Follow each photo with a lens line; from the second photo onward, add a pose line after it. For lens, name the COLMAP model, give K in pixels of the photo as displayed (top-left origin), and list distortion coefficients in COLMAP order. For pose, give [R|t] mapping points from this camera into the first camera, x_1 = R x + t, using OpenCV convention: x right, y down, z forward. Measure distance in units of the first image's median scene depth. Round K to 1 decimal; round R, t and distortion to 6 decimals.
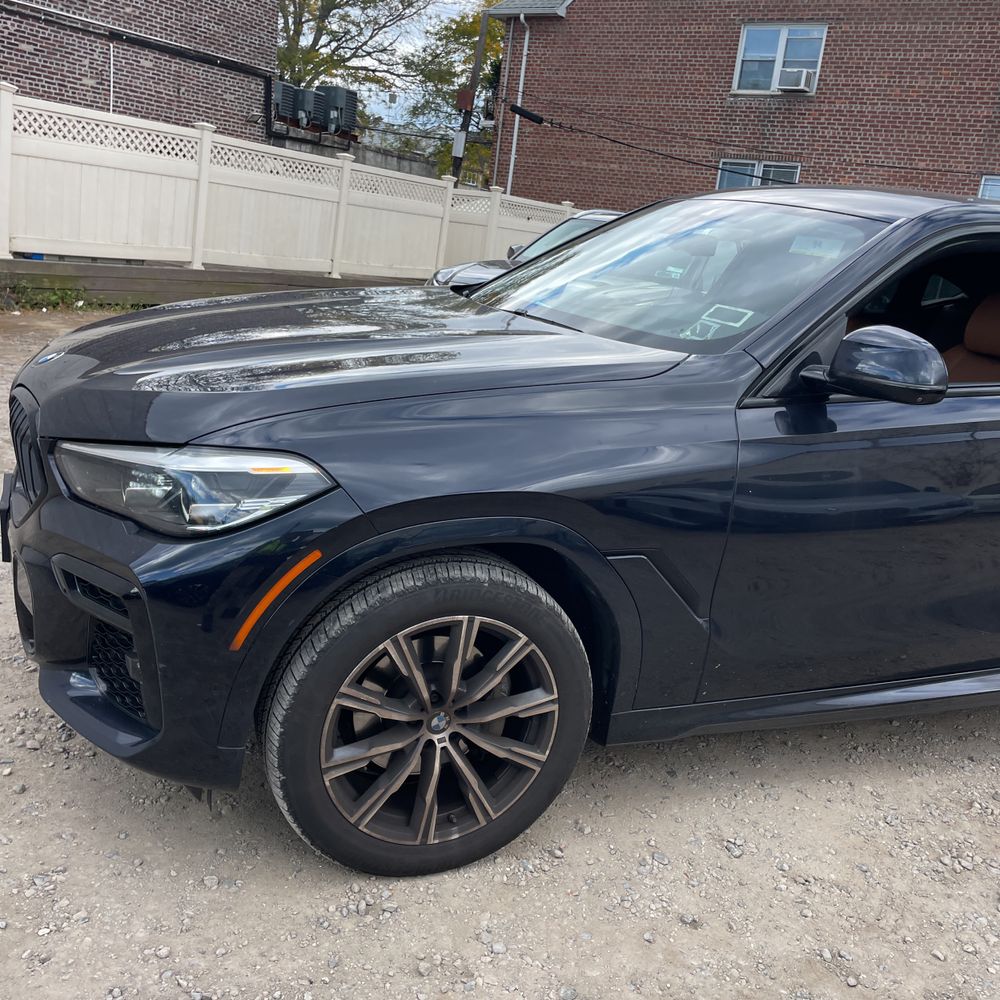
lens RADIAL K [[990.2, 0, 500.0], [0, 990.2, 500.0], [0, 0, 1]] dist [0.064682, -0.088518]
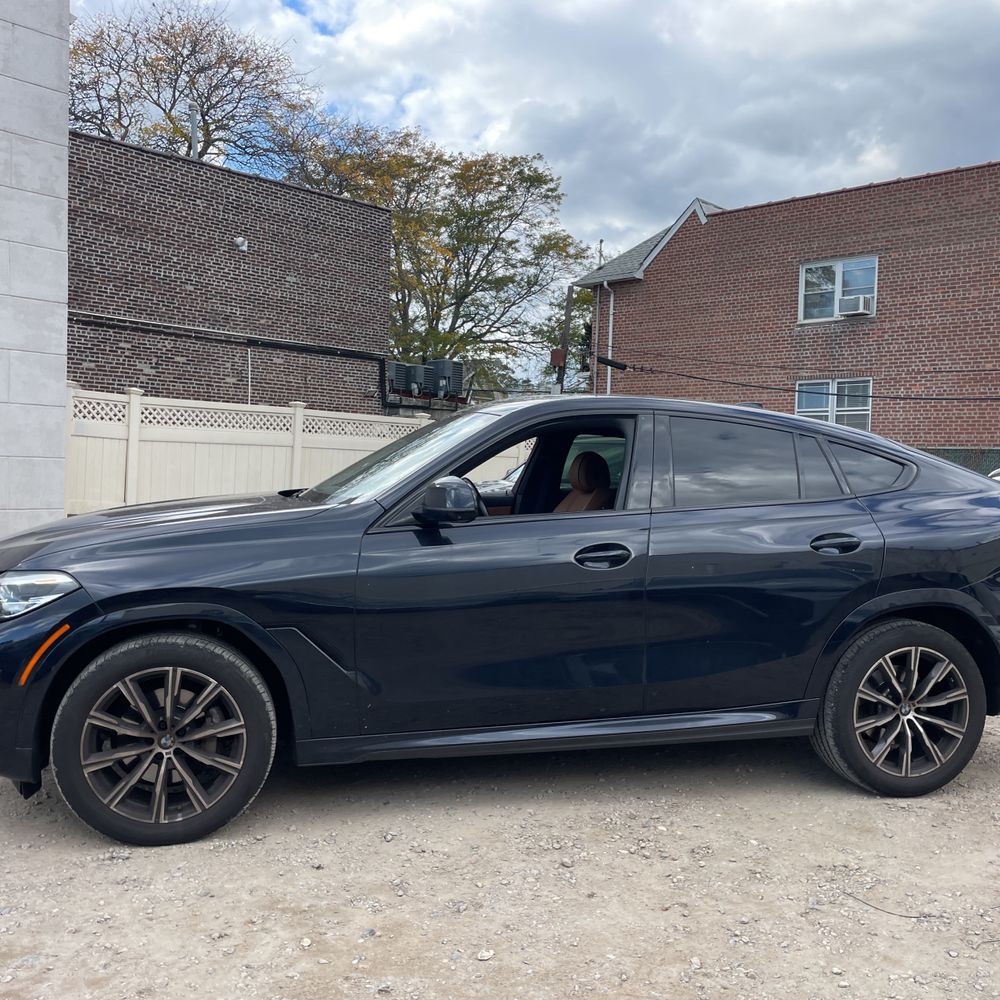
lens RADIAL K [[980.1, 0, 492.8], [0, 980.1, 508.9], [0, 0, 1]] dist [0.071213, -0.096282]
pose [[0.983009, -0.089021, -0.160528, 0.064481], [0.049919, 0.971218, -0.232903, 0.022497], [0.176641, 0.220932, 0.959160, -0.044113]]
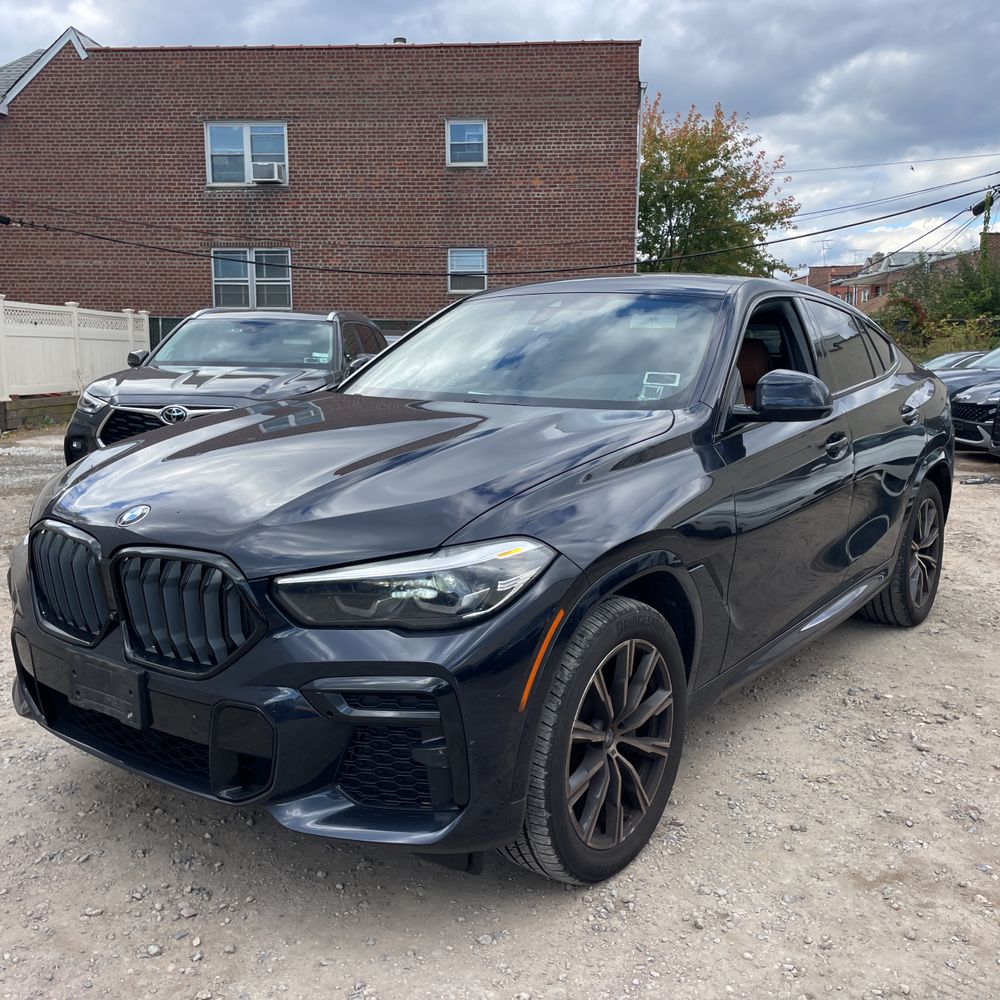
lens RADIAL K [[987.0, 0, 499.3], [0, 987.0, 492.9], [0, 0, 1]] dist [0.064658, -0.087987]
pose [[0.860520, -0.187290, 0.473737, -0.060024], [0.225430, 0.973953, -0.024433, -0.005656], [-0.456822, 0.127819, 0.880327, -0.002608]]
